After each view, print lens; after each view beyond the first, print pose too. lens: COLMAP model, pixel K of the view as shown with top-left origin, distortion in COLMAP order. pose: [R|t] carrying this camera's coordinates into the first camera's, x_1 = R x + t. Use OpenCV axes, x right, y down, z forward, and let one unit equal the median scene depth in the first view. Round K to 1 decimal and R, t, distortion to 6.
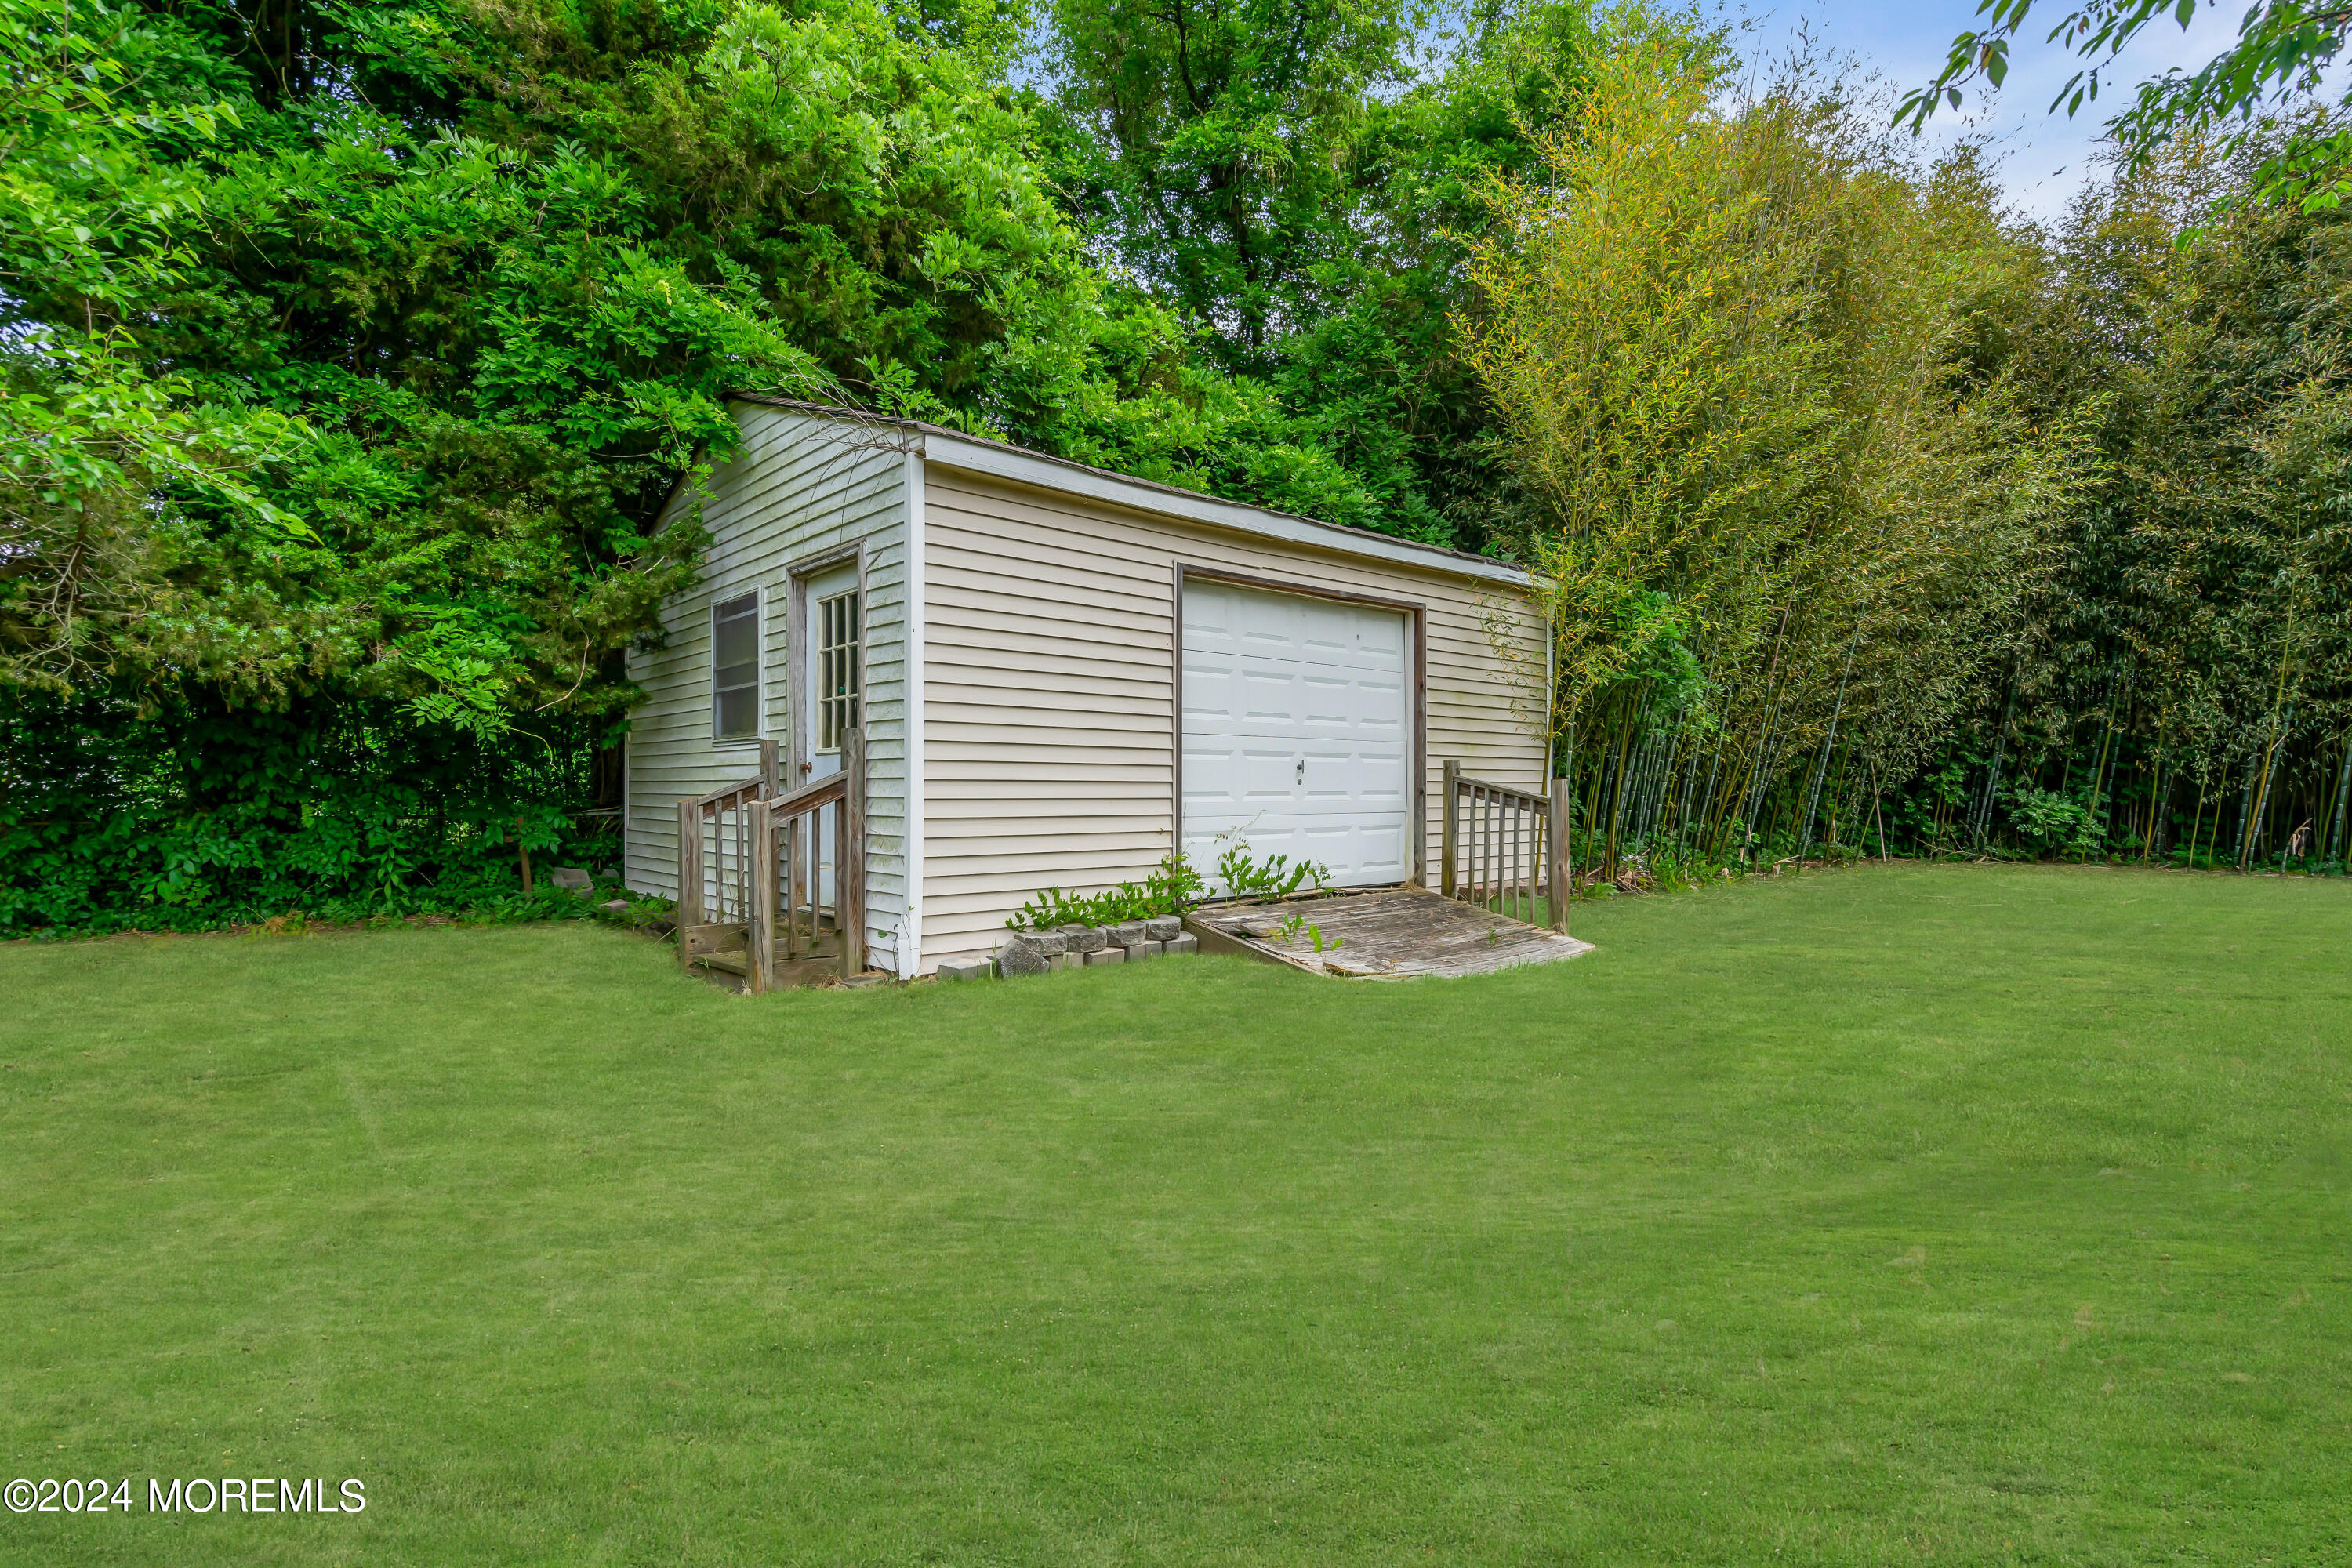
lens RADIAL K [[1061.5, 0, 1183.9], [0, 1061.5, 802.8], [0, 0, 1]] dist [-0.007430, 0.000002]
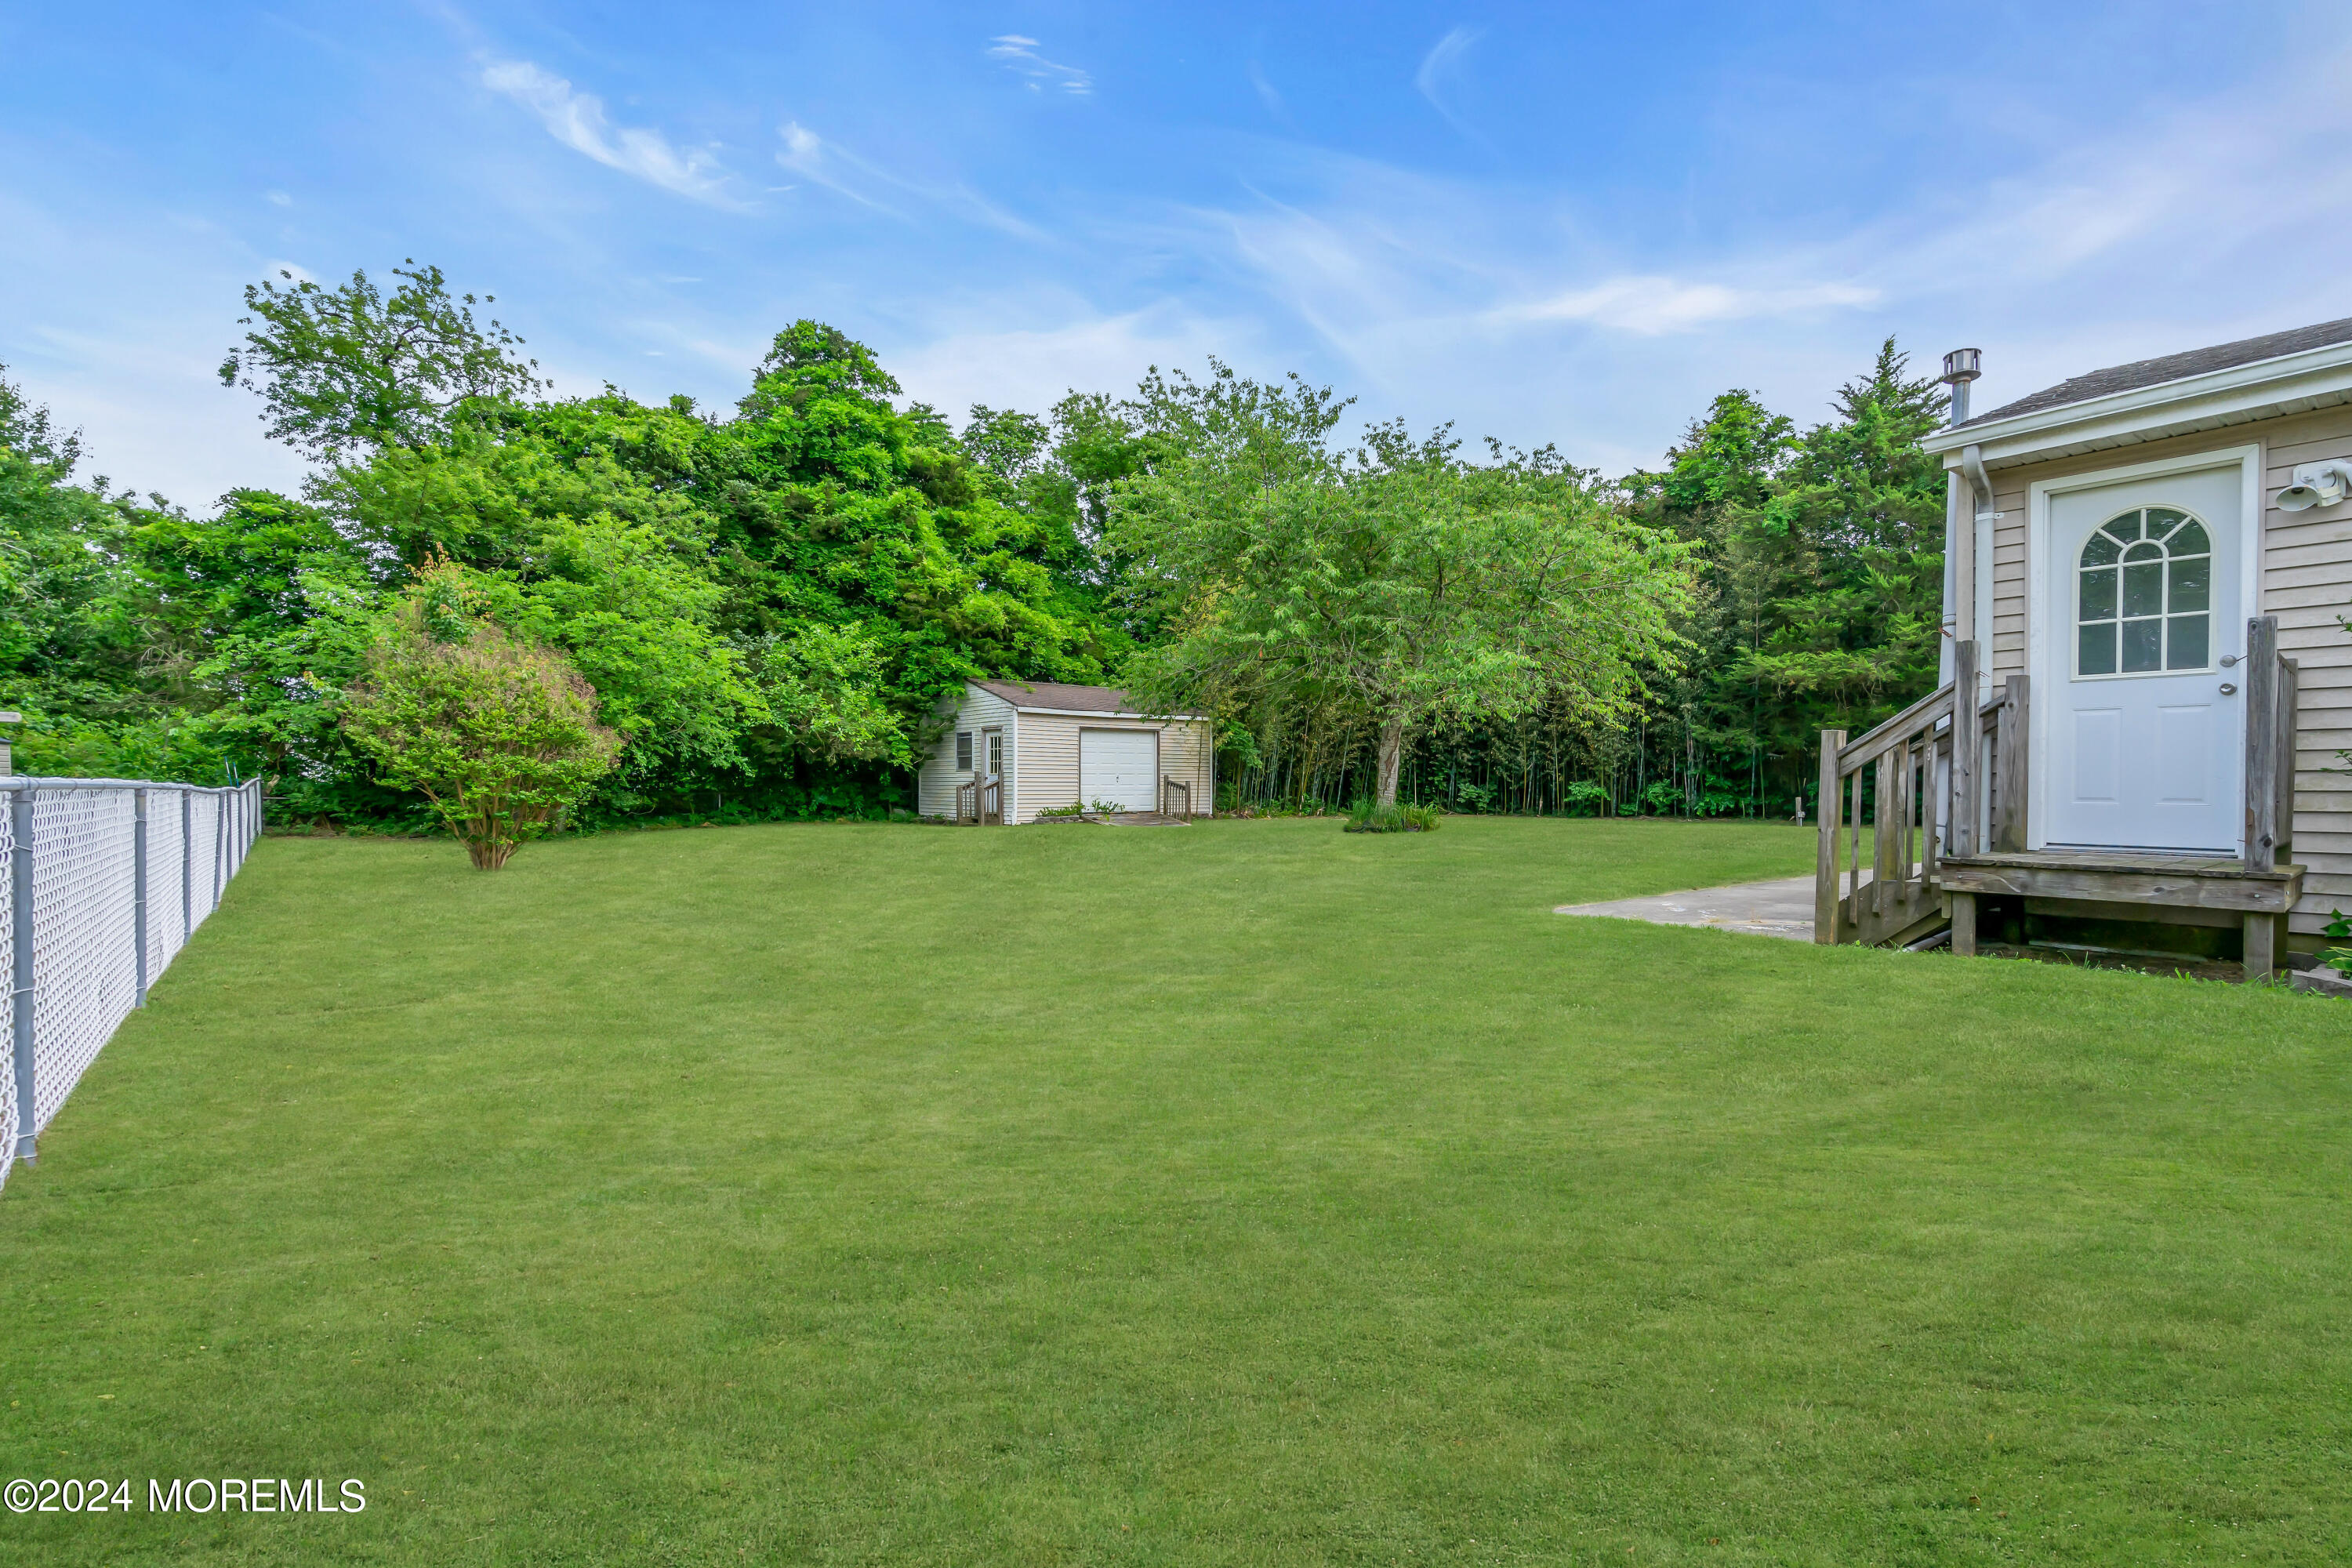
lens RADIAL K [[1054.9, 0, 1178.9], [0, 1054.9, 797.8], [0, 0, 1]] dist [0.001235, 0.000524]
pose [[0.999102, 0.000104, -0.042362, 0.512005], [0.000054, 0.999993, 0.003730, 0.024598], [0.042362, -0.003729, 0.999095, -2.799938]]
